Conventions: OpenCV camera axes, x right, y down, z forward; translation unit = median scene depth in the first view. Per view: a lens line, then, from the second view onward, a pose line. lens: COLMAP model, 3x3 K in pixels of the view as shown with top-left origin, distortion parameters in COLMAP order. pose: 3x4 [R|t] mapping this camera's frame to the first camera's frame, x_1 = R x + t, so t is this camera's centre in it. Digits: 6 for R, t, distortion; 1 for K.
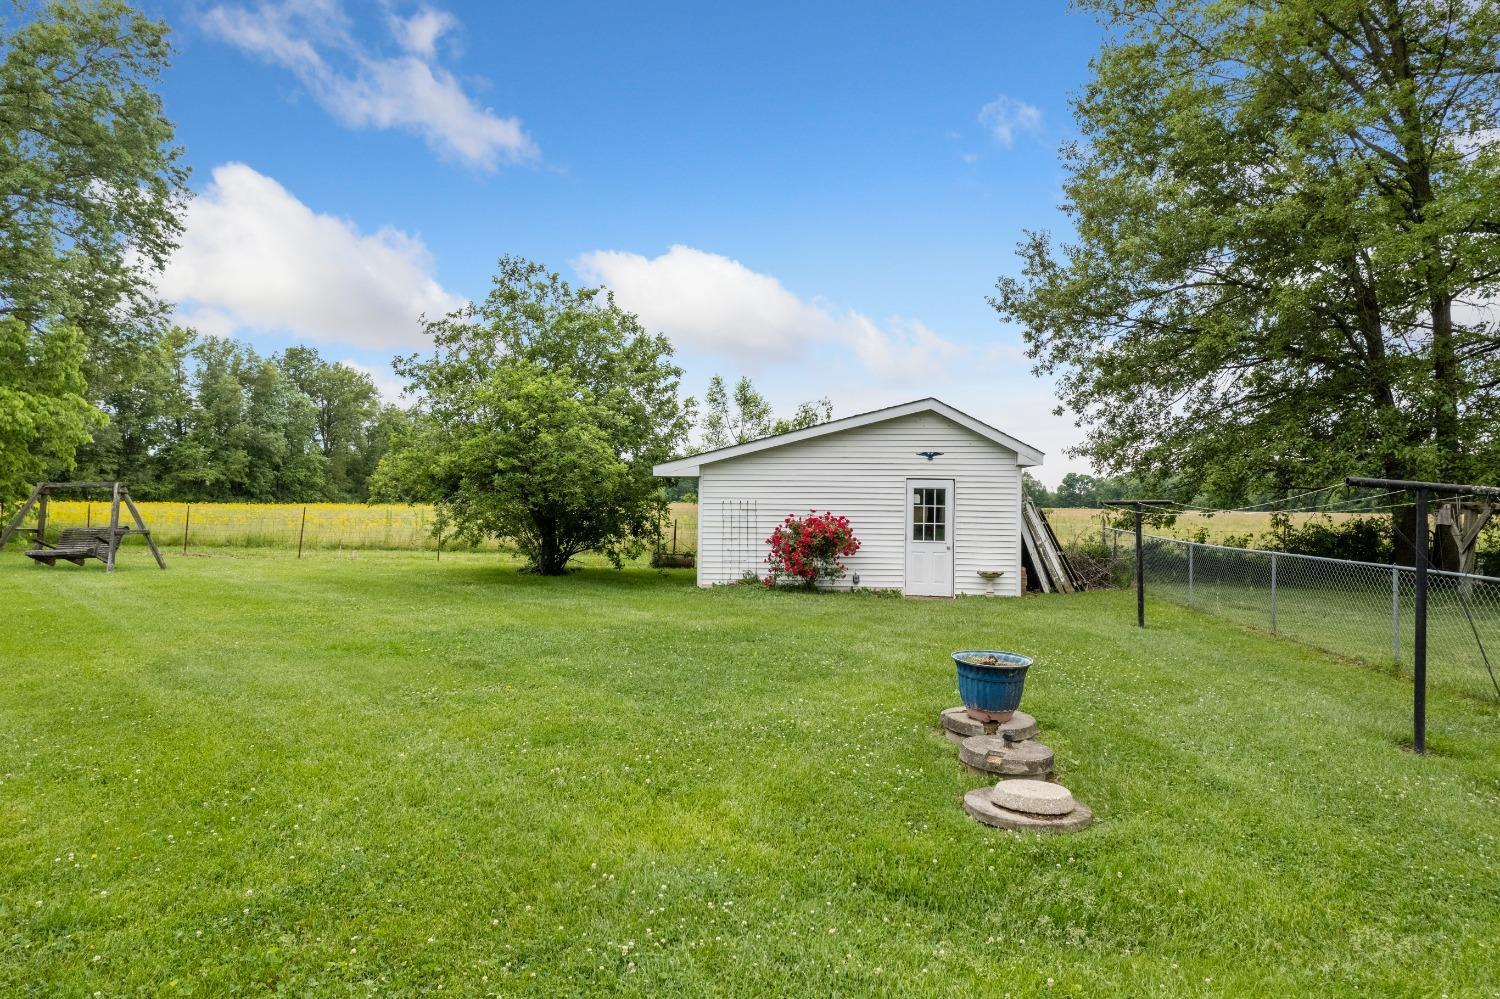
lens RADIAL K [[956.8, 0, 752.8], [0, 956.8, 495.5], [0, 0, 1]] dist [-0.092601, 0.096618]
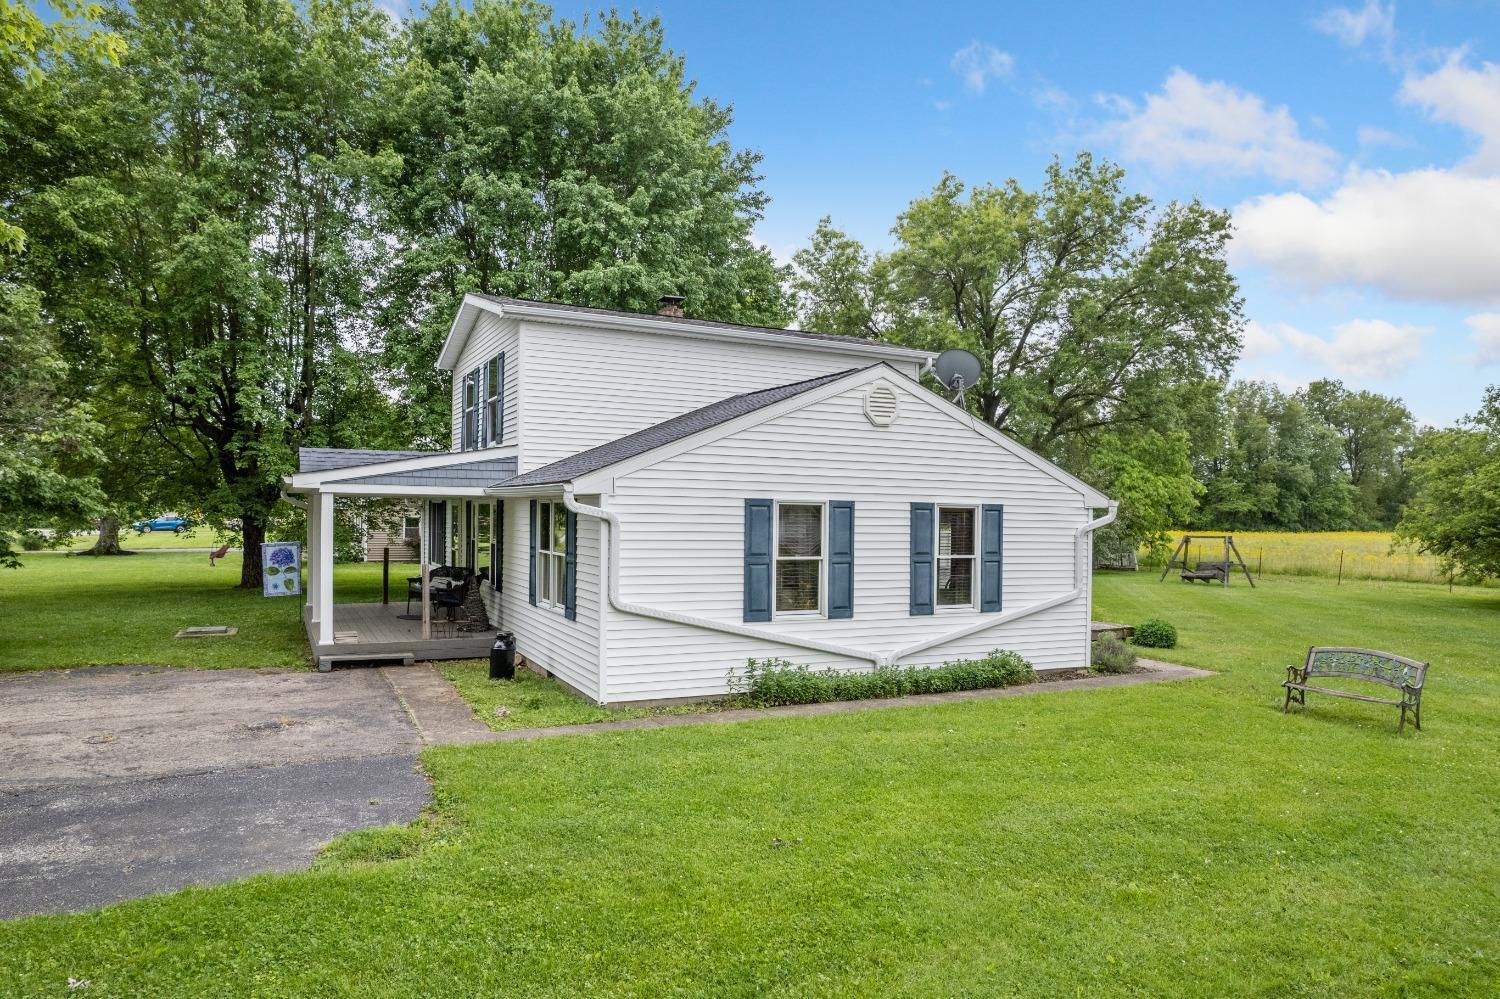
lens RADIAL K [[956.8, 0, 752.8], [0, 956.8, 495.5], [0, 0, 1]] dist [-0.092601, 0.096618]
pose [[0.543232, -0.027572, -0.839129, 0.044667], [0.006856, 0.999573, -0.028405, -0.006701], [0.839554, 0.009678, 0.543190, -0.100350]]
